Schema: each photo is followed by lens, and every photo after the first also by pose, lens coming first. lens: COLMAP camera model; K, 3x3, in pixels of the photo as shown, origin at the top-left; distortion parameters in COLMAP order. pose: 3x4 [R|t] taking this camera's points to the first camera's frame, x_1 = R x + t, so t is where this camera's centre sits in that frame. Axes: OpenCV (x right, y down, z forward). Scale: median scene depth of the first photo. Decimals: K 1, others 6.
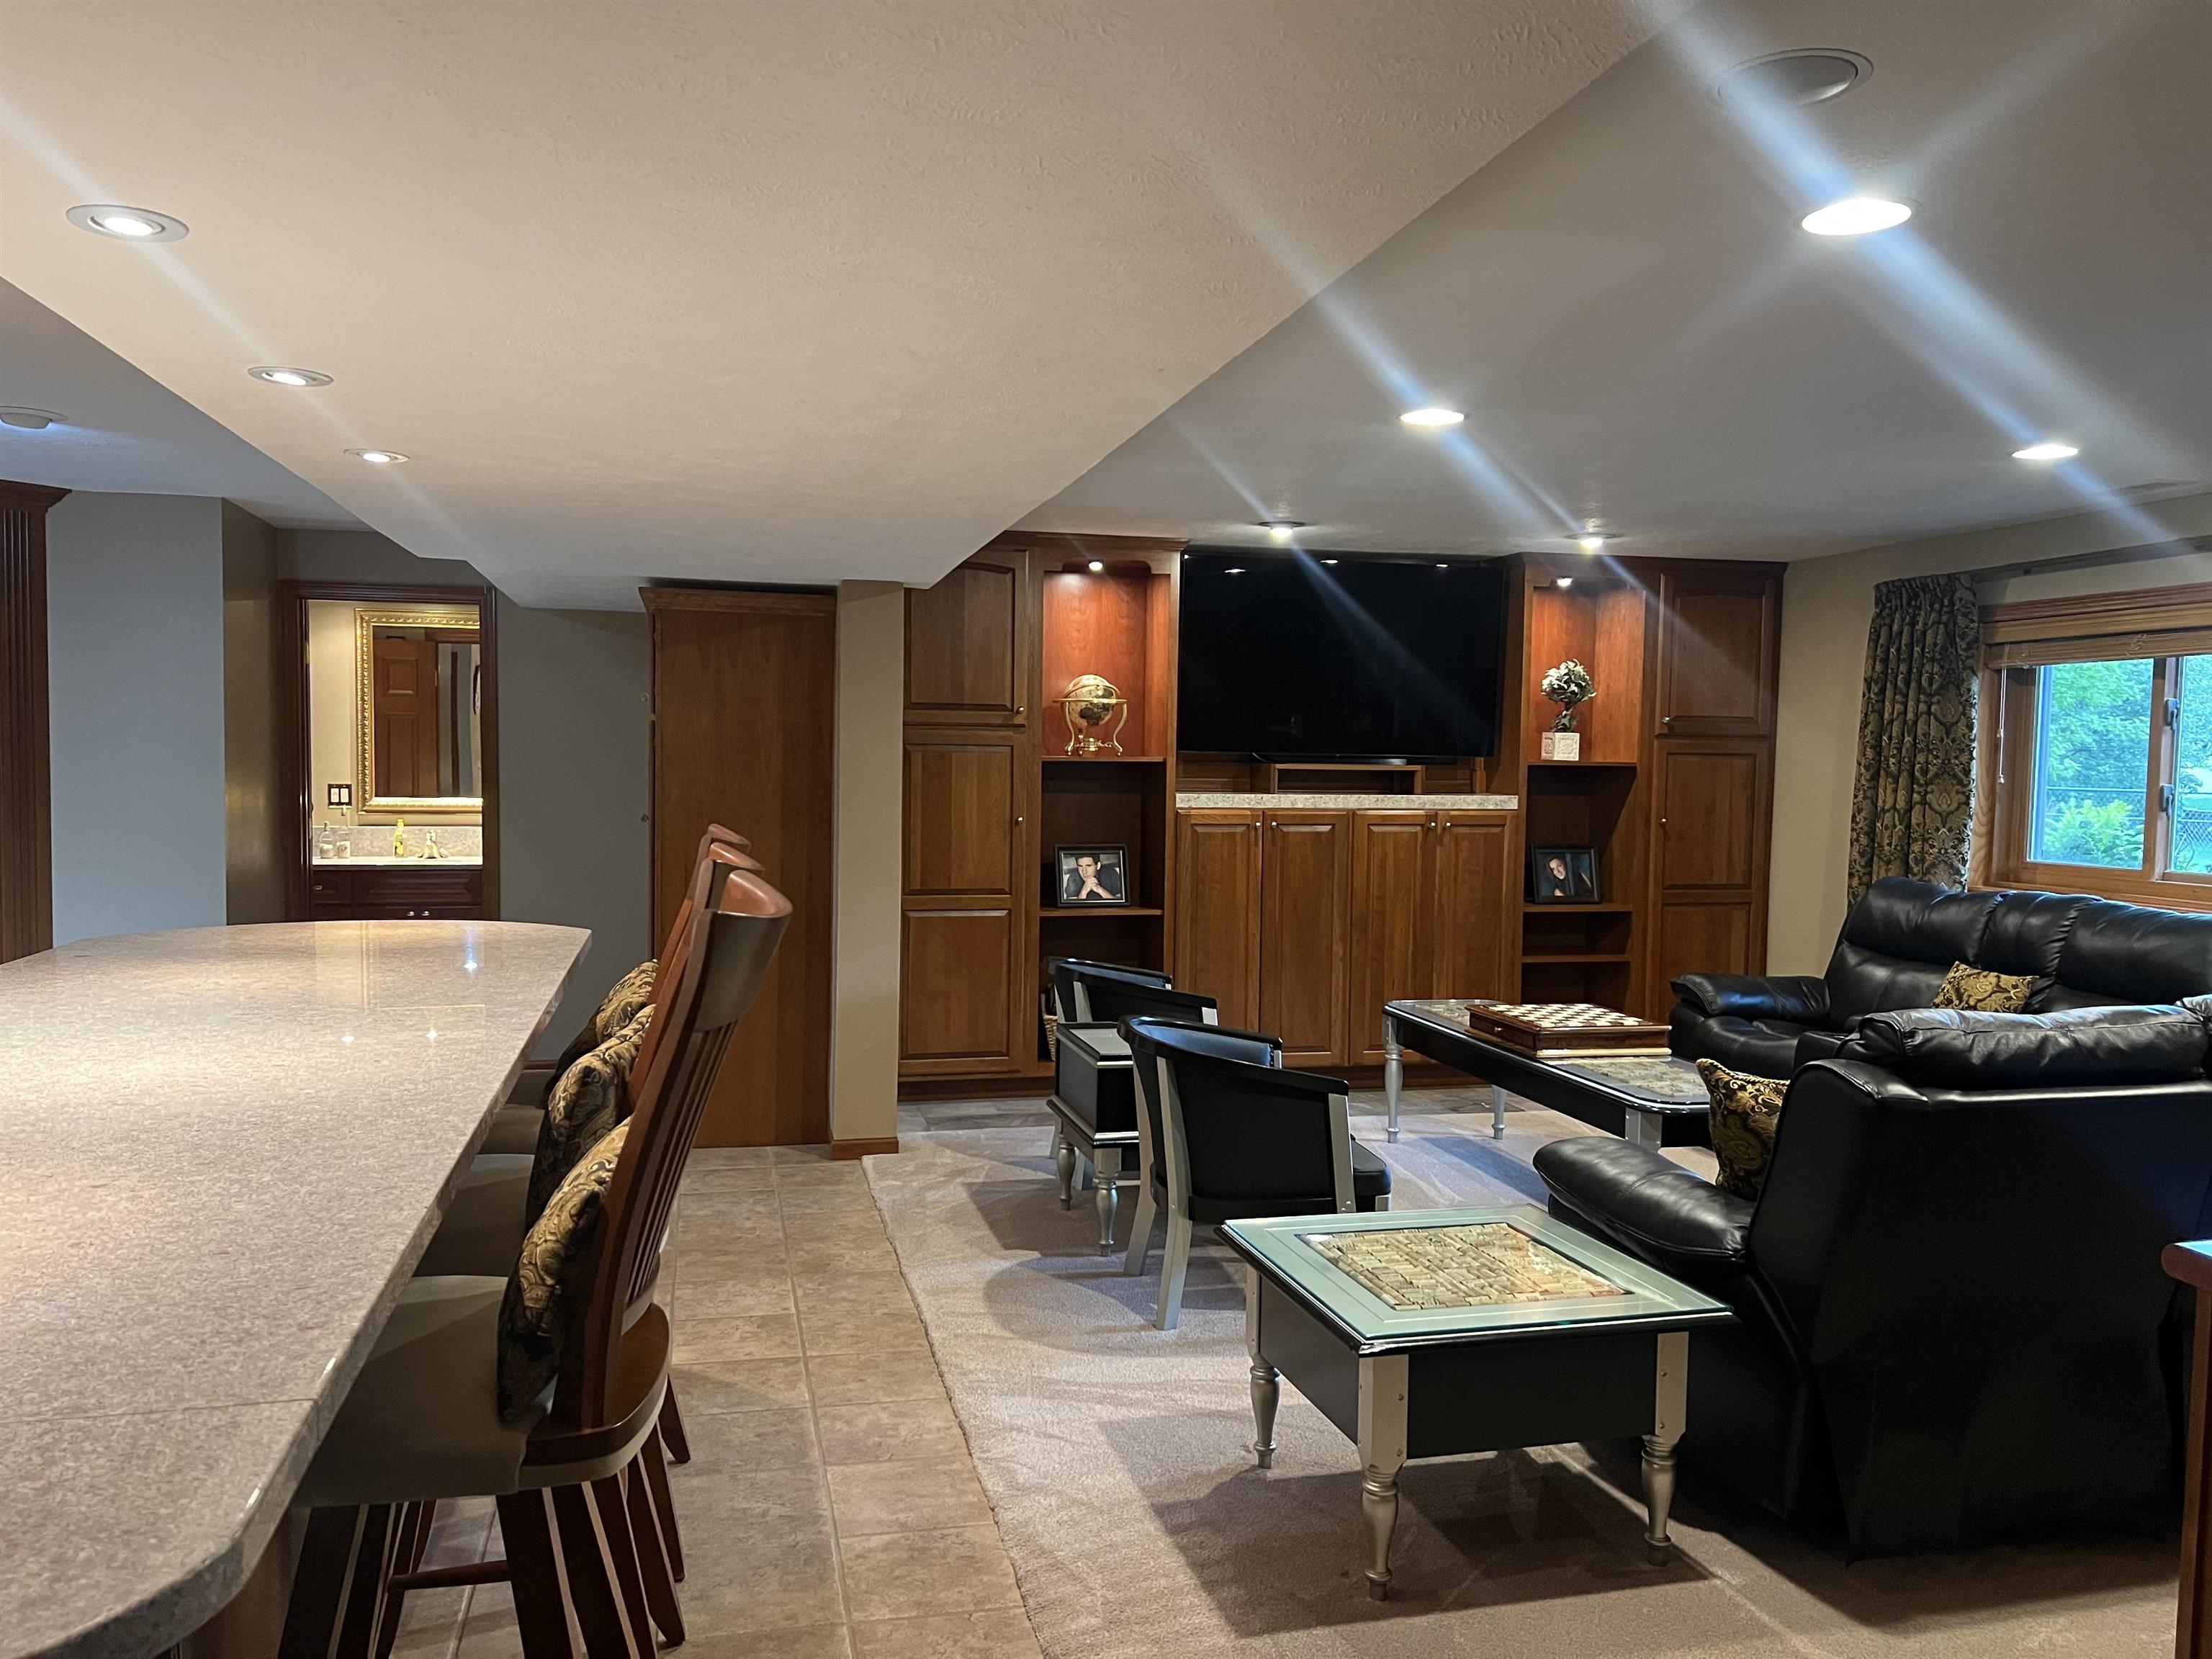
lens RADIAL K [[1660.9, 0, 1089.9], [0, 1660.9, 843.4], [0, 0, 1]] dist [0.066563, -0.072651]
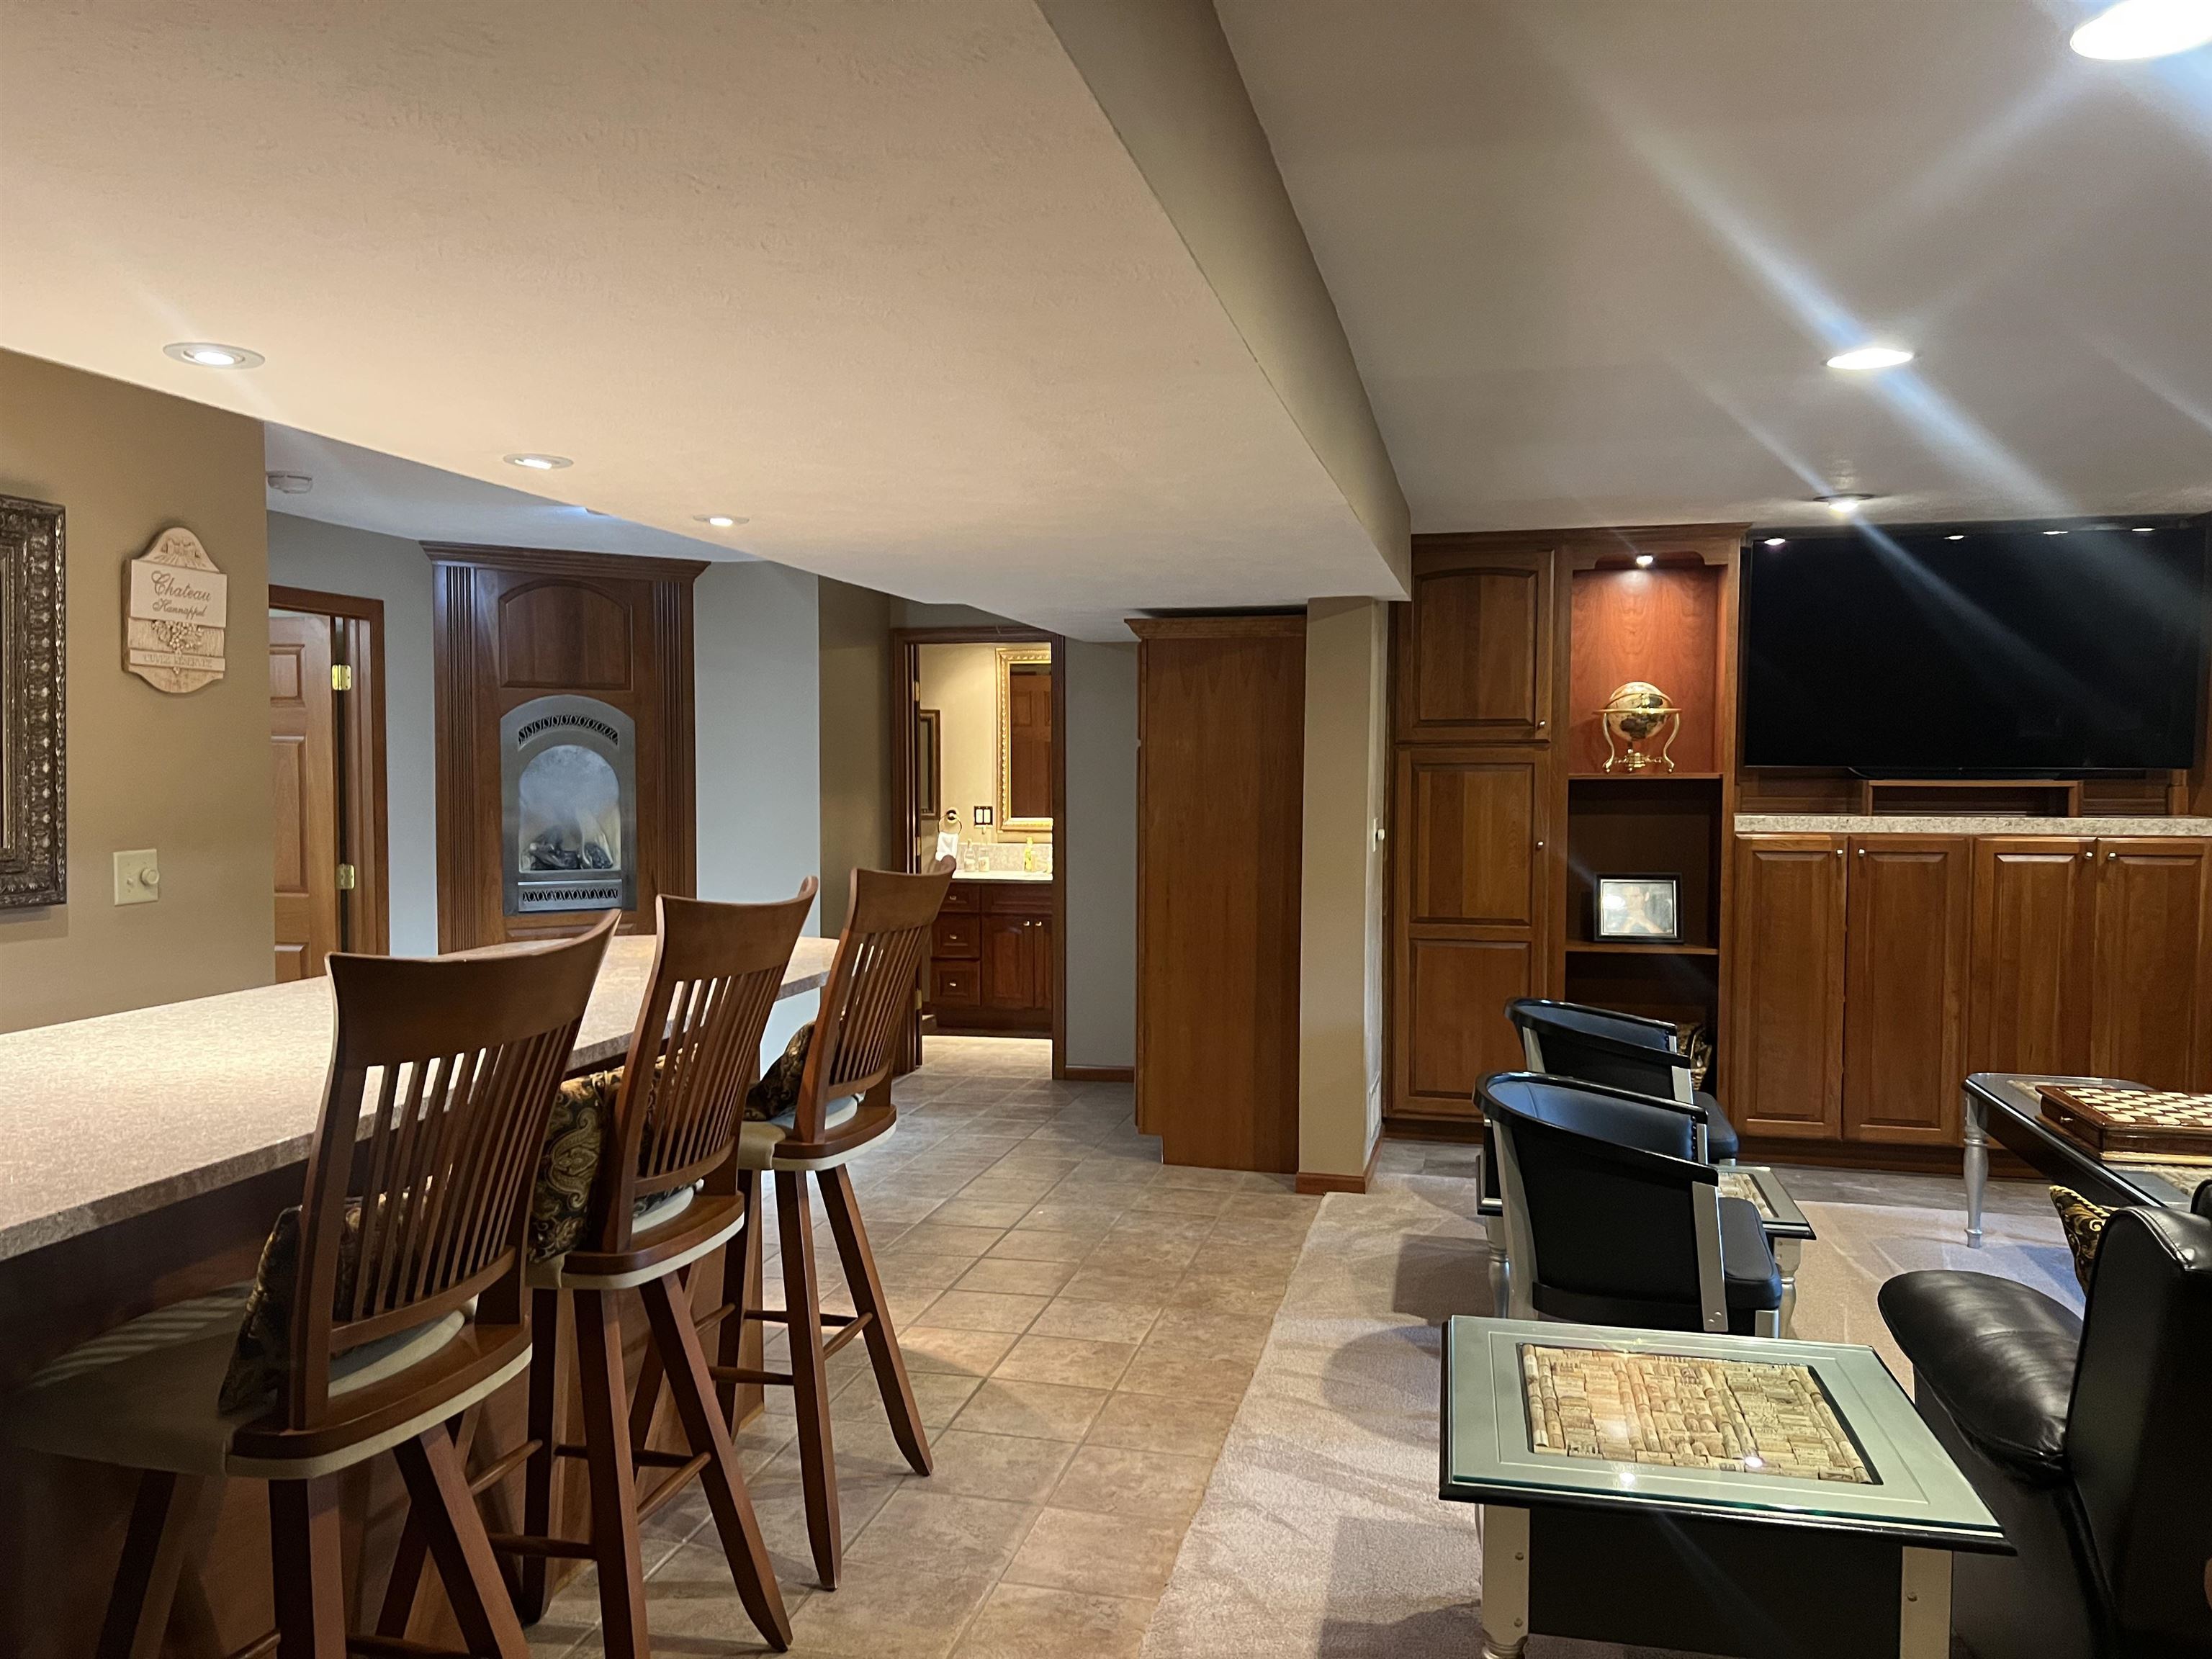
lens RADIAL K [[1660.9, 0, 1079.4], [0, 1660.9, 850.4], [0, 0, 1]] dist [0.066563, -0.072651]
pose [[0.888431, 0.010324, -0.458895, 0.171326], [-0.012247, 0.999924, -0.001213, -0.007557], [0.458847, 0.006698, 0.888490, 0.071847]]
